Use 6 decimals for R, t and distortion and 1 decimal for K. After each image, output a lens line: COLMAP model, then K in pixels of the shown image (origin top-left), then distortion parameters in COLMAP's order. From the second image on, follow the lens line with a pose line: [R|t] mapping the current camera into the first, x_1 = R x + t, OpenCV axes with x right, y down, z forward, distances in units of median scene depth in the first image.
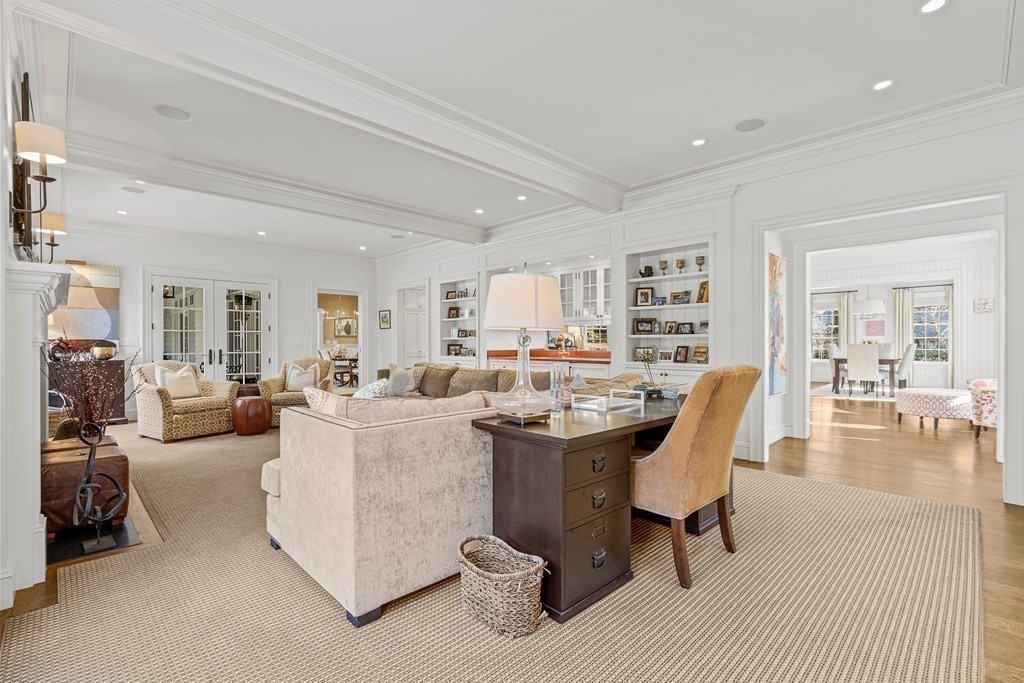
lens RADIAL K [[463.6, 0, 514.8], [0, 463.6, 344.0], [0, 0, 1]] dist [-0.000680, -0.000311]
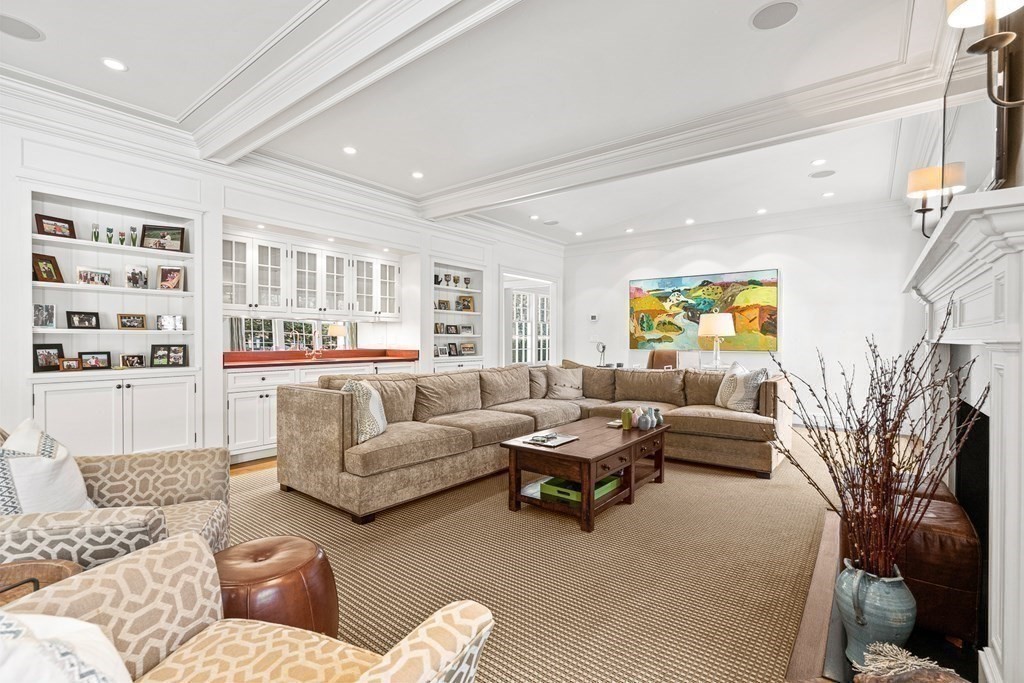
lens RADIAL K [[463.6, 0, 514.5], [0, 463.6, 341.9], [0, 0, 1]] dist [-0.000680, -0.000311]
pose [[-0.123498, -0.012199, 0.992270, -0.788842], [-0.005611, 0.999917, 0.011594, -0.012058], [-0.992329, -0.004136, -0.123557, 0.826414]]
